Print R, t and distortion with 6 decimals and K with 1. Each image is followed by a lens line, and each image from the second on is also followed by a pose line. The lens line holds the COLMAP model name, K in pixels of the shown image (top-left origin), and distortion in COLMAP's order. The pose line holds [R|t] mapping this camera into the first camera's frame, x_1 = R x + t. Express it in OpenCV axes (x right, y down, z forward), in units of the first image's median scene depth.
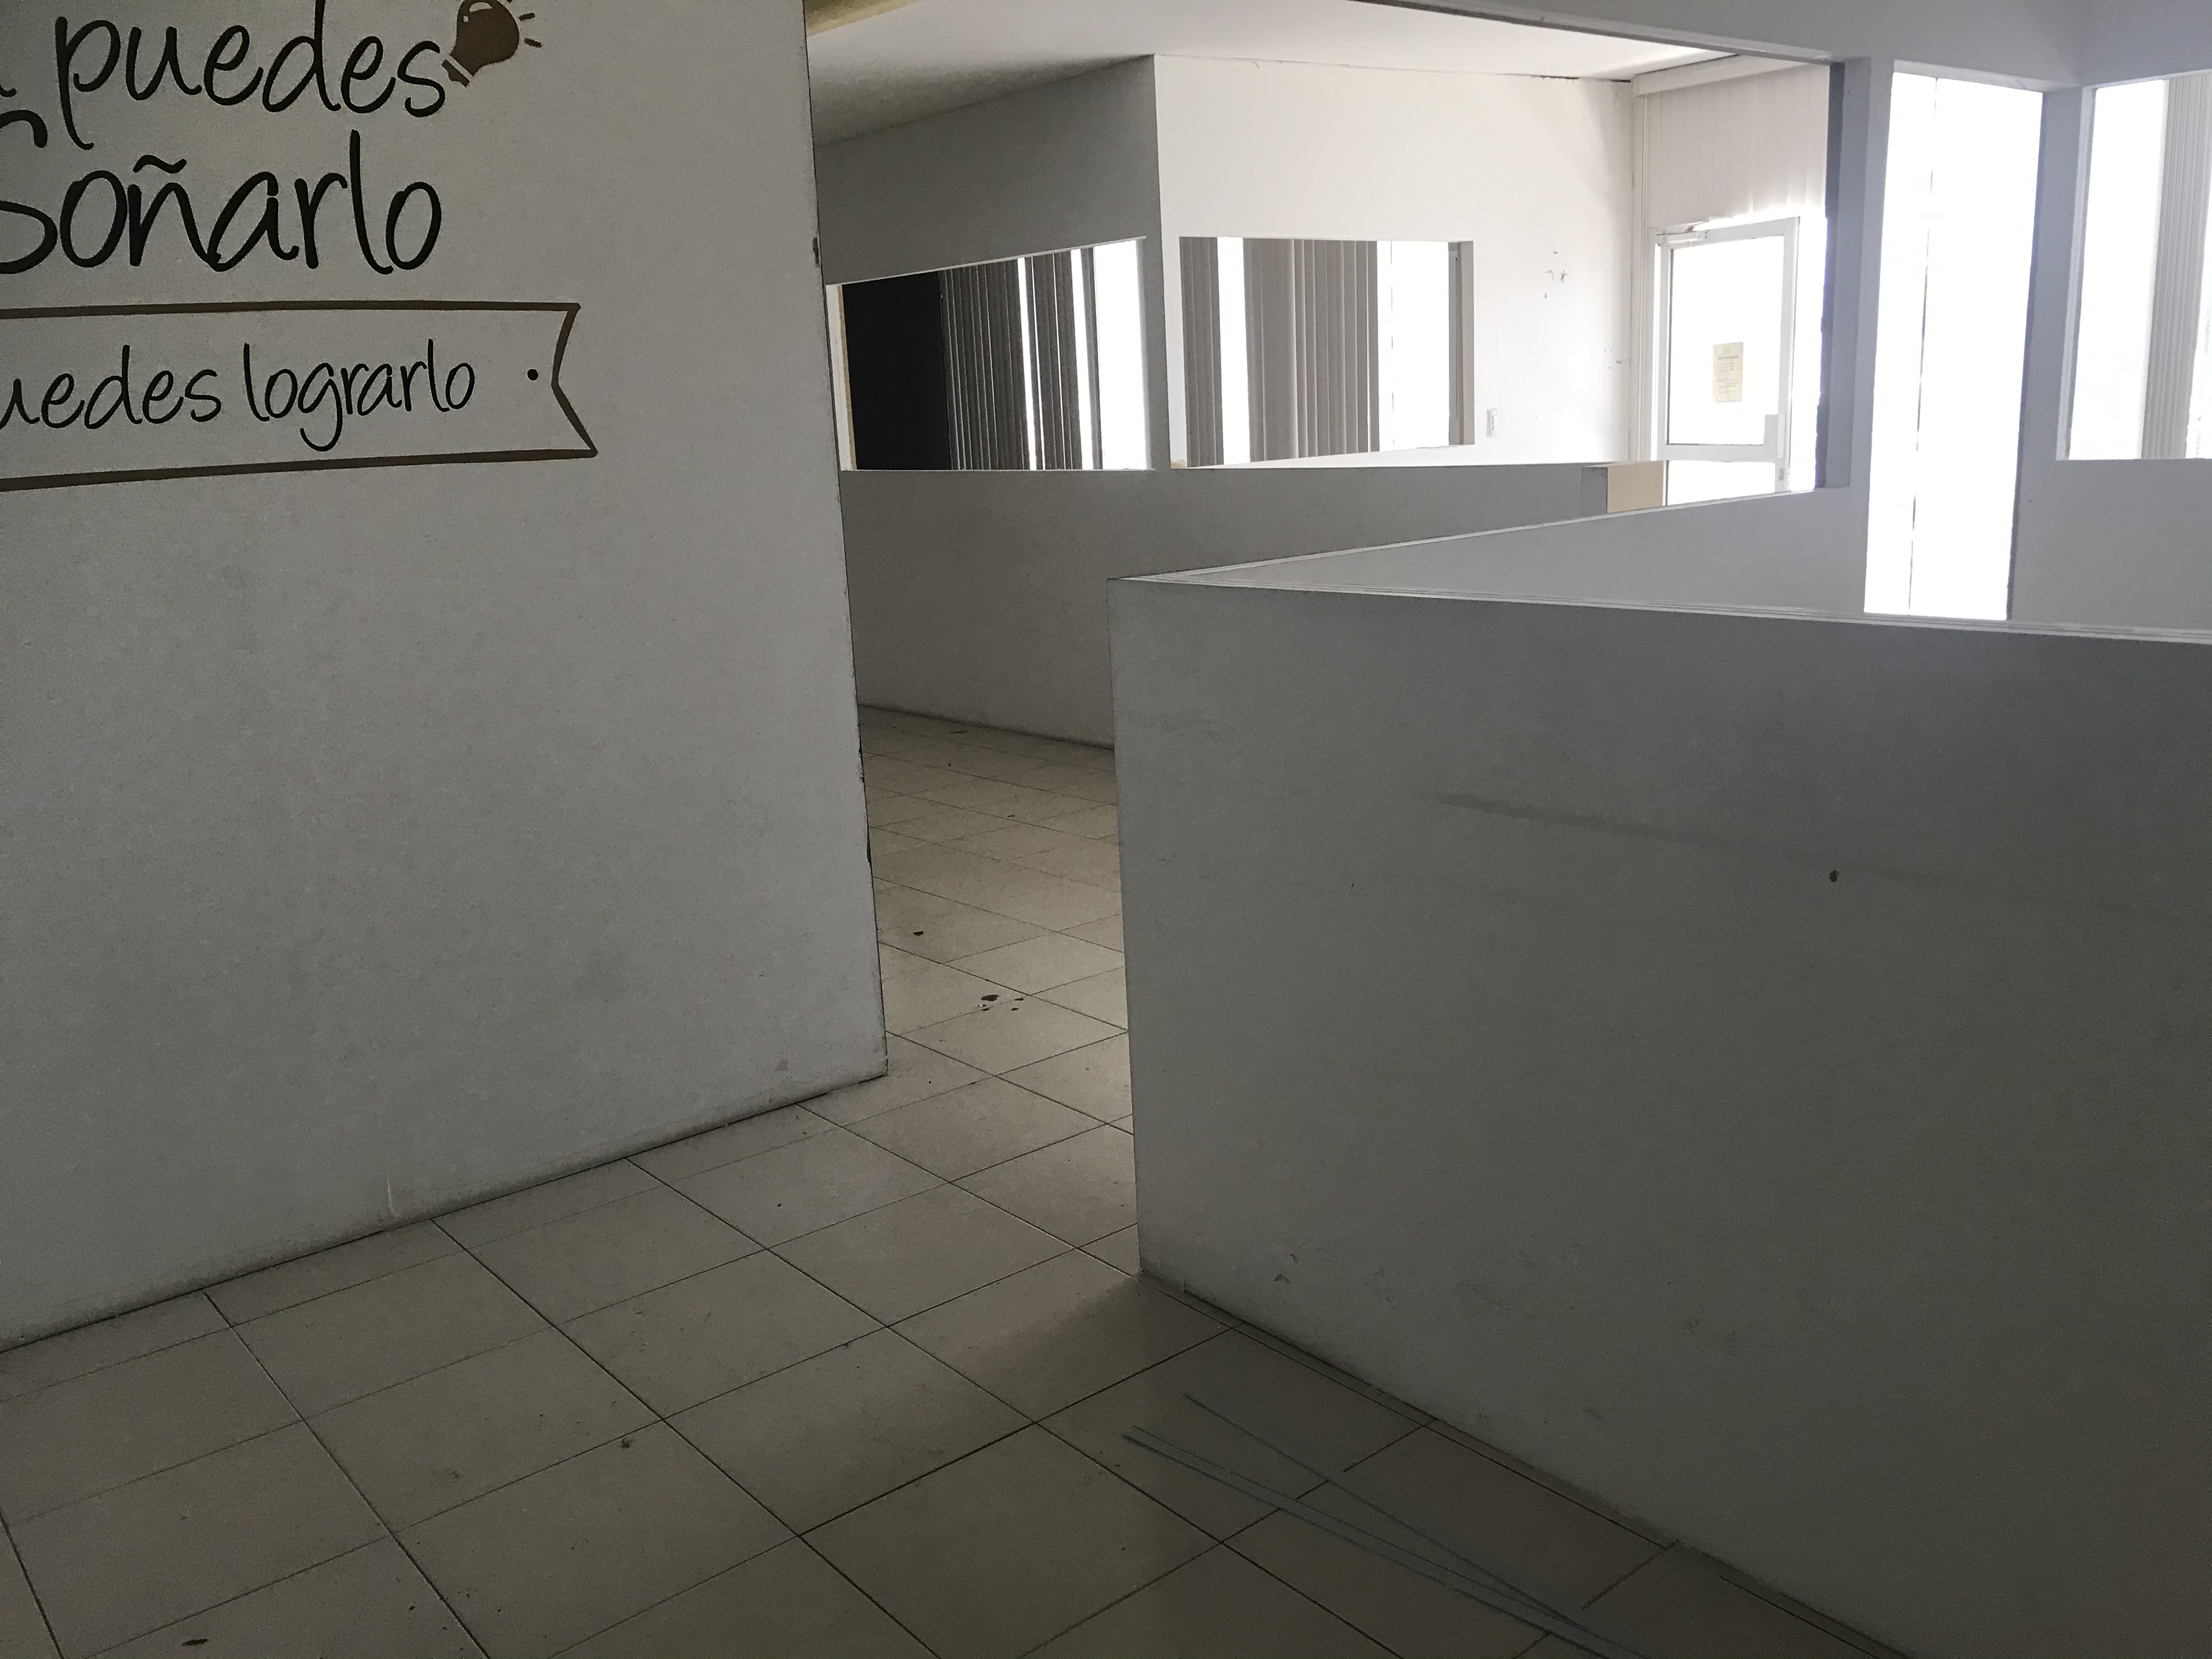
lens RADIAL K [[1807.5, 0, 1106.0], [0, 1807.5, 829.5], [0, 0, 1]] dist [0.006123, -0.009703]
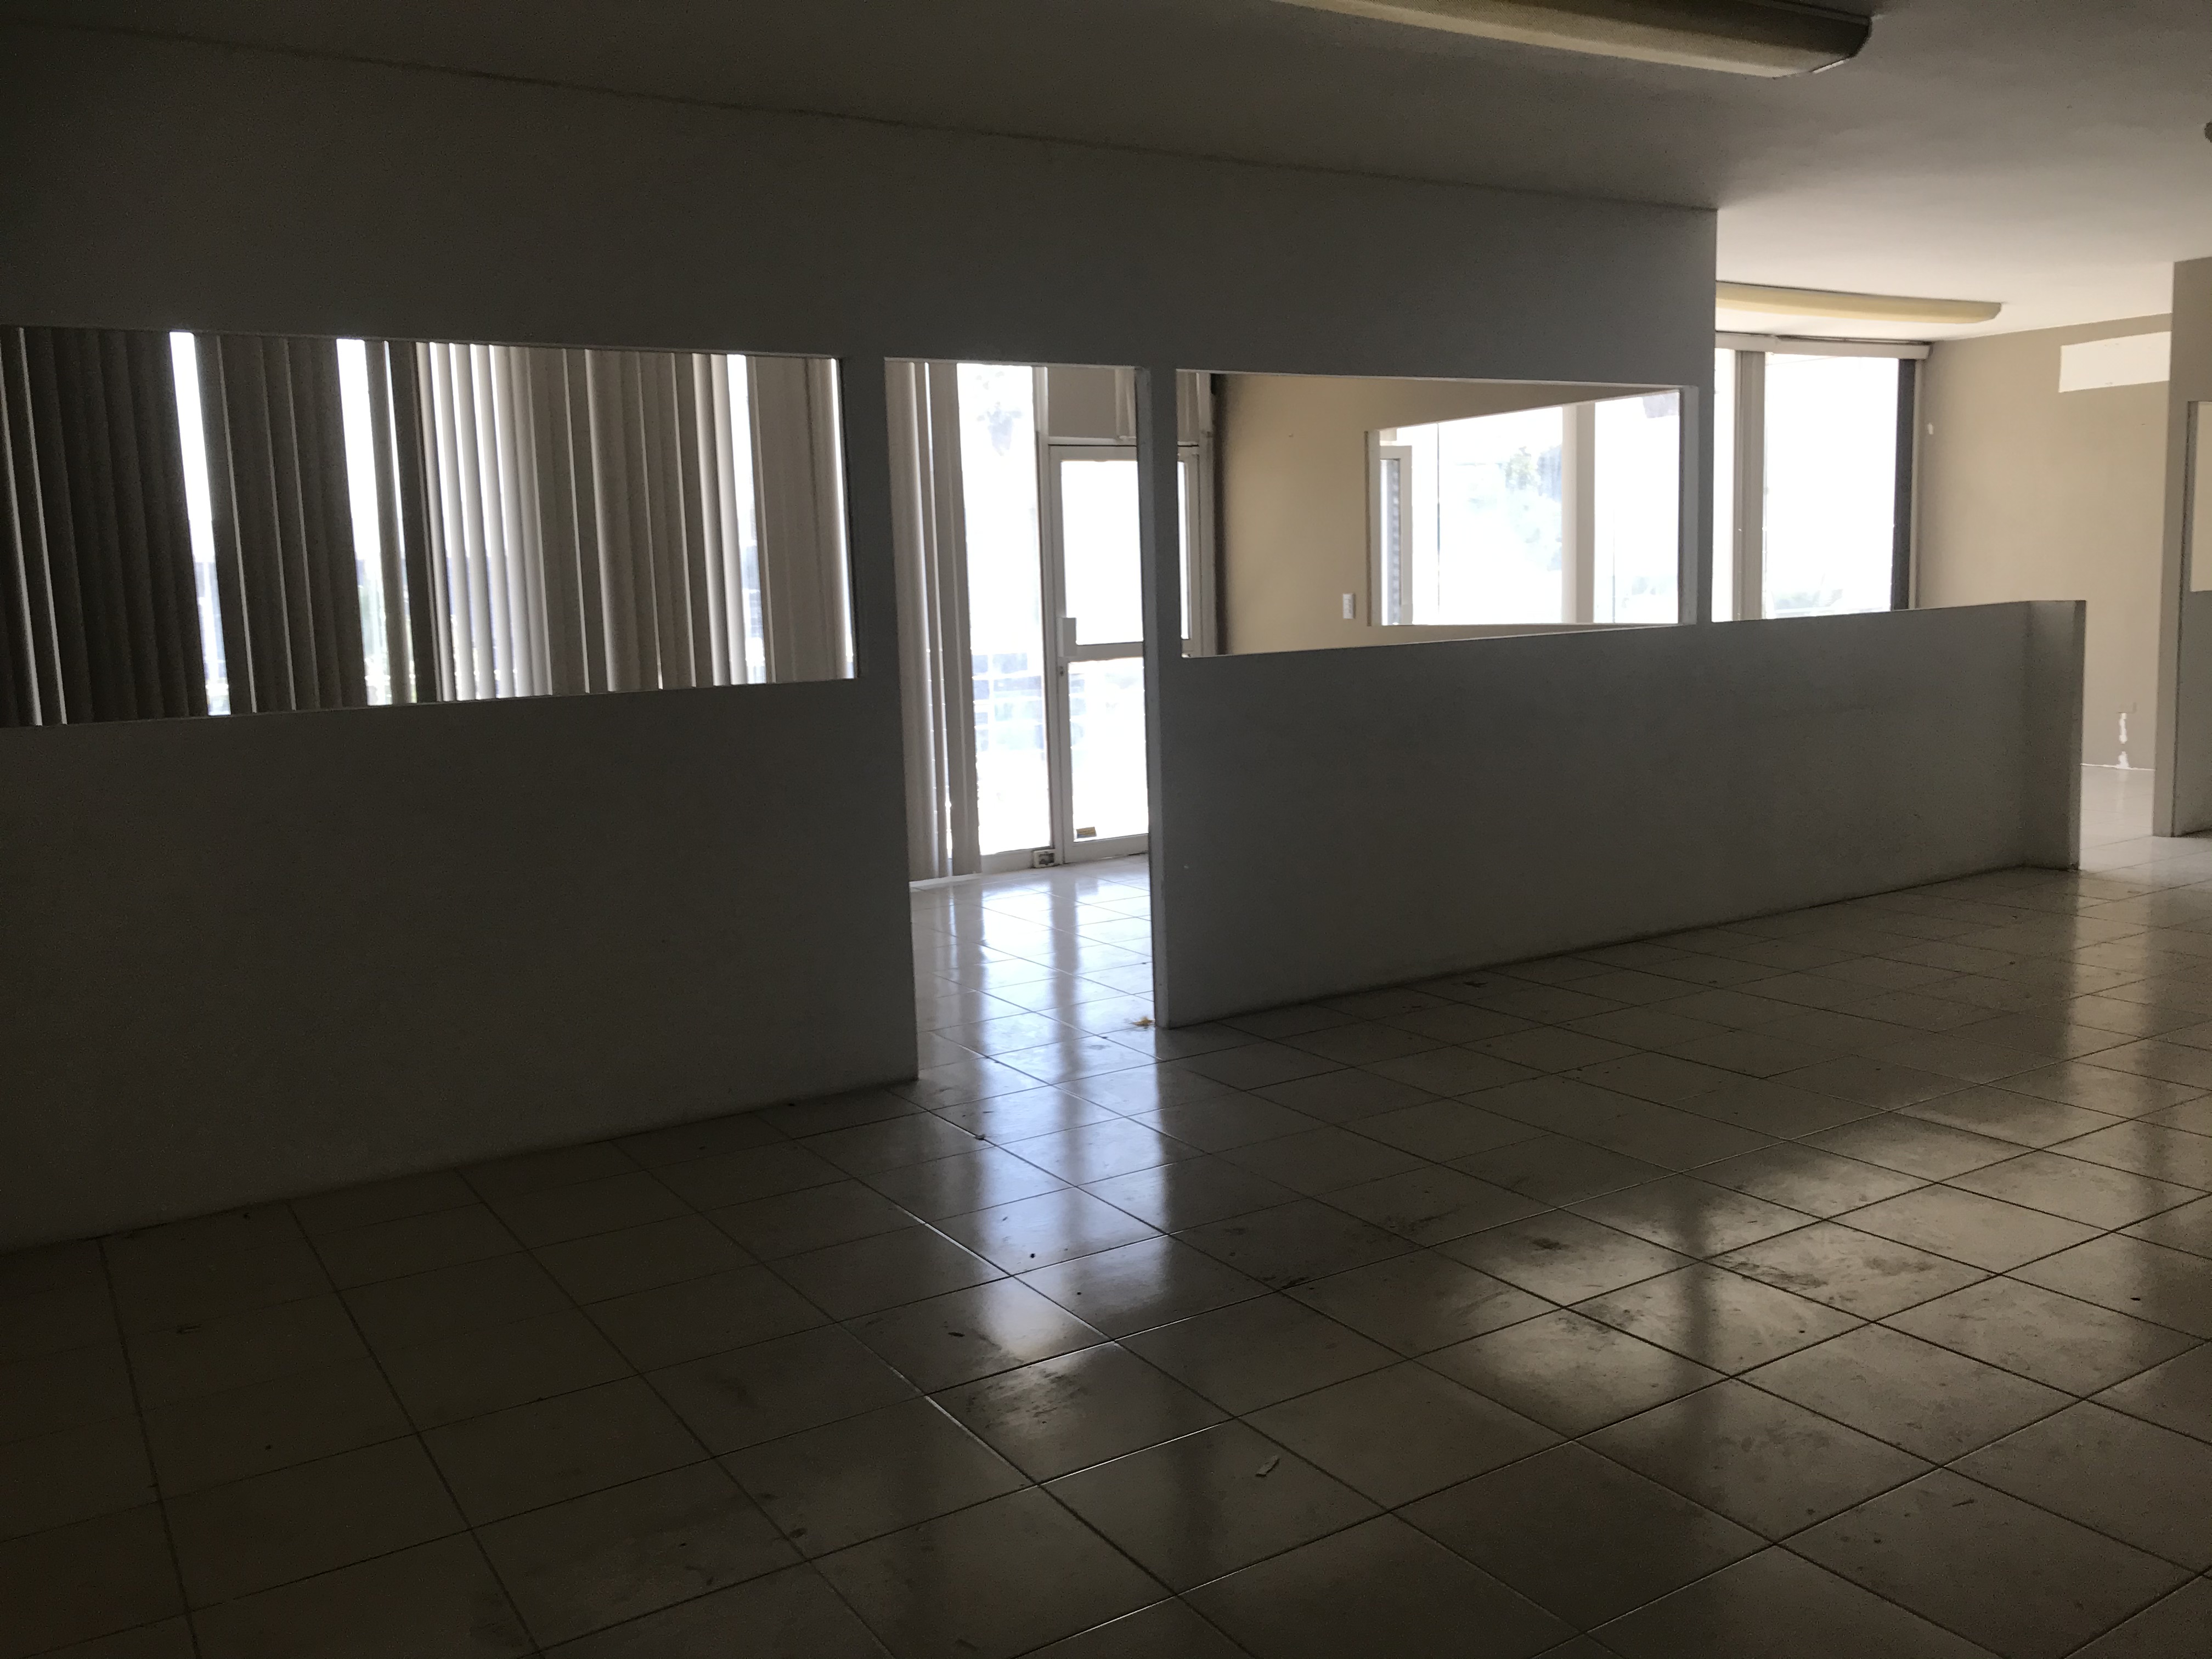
lens RADIAL K [[1797.3, 0, 1101.2], [0, 1797.3, 807.0], [0, 0, 1]] dist [0.011417, -0.014759]
pose [[0.132712, -0.076570, 0.988193, -0.770291], [0.250812, 0.967156, 0.041256, -0.178768], [-0.958896, 0.242375, 0.147558, 0.941608]]
